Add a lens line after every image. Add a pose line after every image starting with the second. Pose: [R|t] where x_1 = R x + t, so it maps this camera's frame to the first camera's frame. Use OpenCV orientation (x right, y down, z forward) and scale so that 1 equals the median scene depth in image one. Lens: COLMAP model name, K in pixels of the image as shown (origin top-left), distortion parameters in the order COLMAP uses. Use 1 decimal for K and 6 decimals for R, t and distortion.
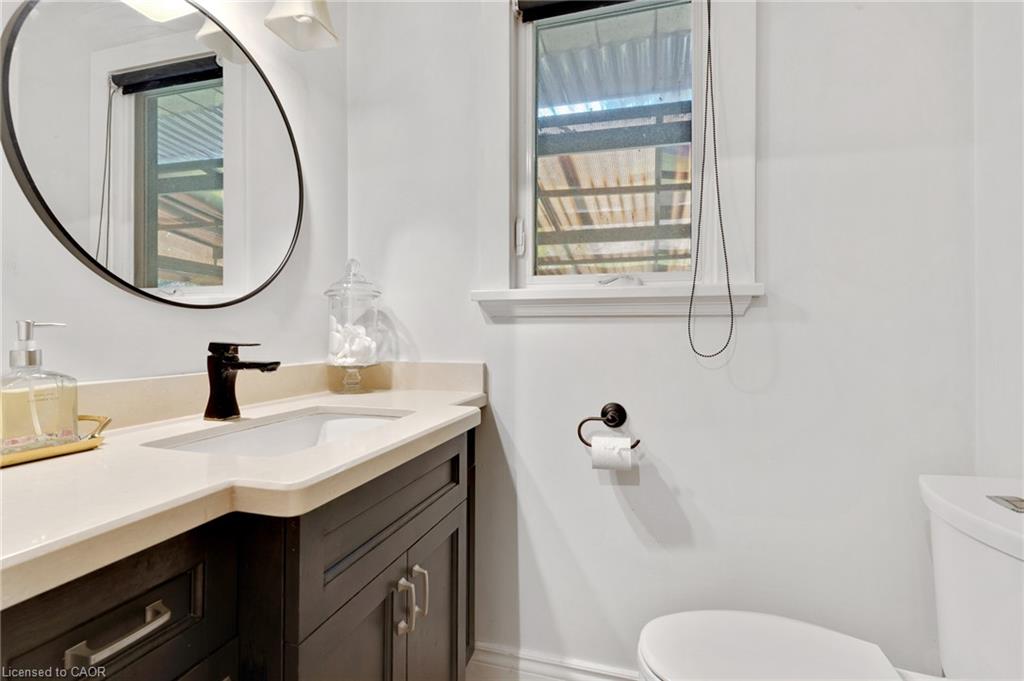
lens RADIAL K [[489.1, 0, 512.7], [0, 489.1, 334.2], [0, 0, 1]] dist [0.002767, -0.000284]
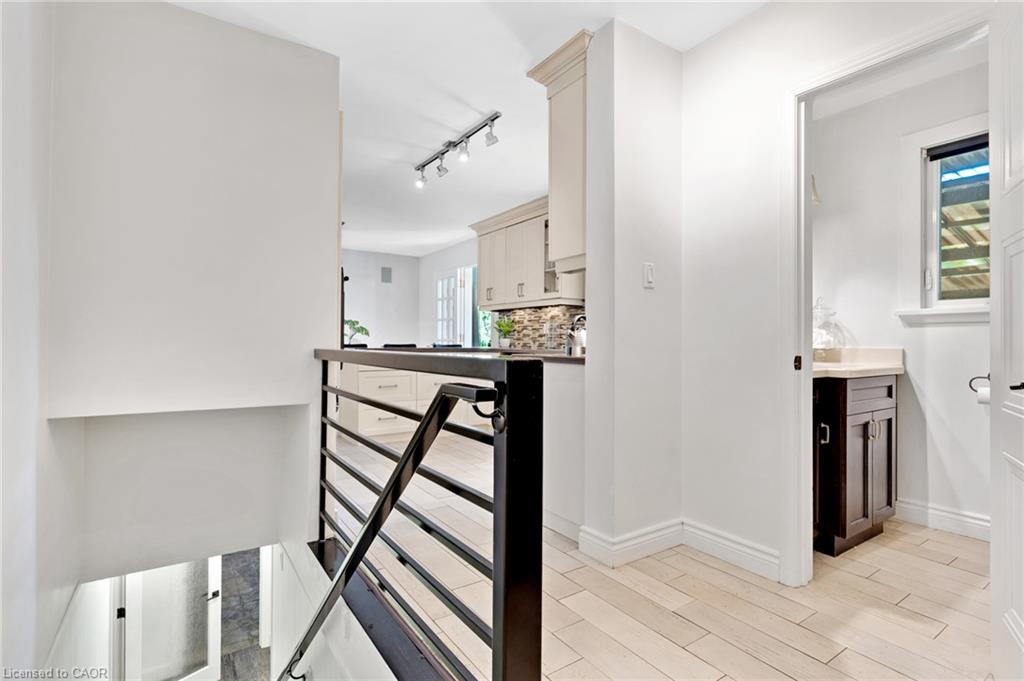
lens RADIAL K [[489.1, 0, 509.0], [0, 489.1, 339.2], [0, 0, 1]] dist [0.002767, -0.000284]
pose [[0.768730, -0.000431, -0.639573, -0.018014], [-0.008225, 0.999910, -0.010560, 0.054950], [0.639520, 0.013378, 0.768658, -1.392338]]
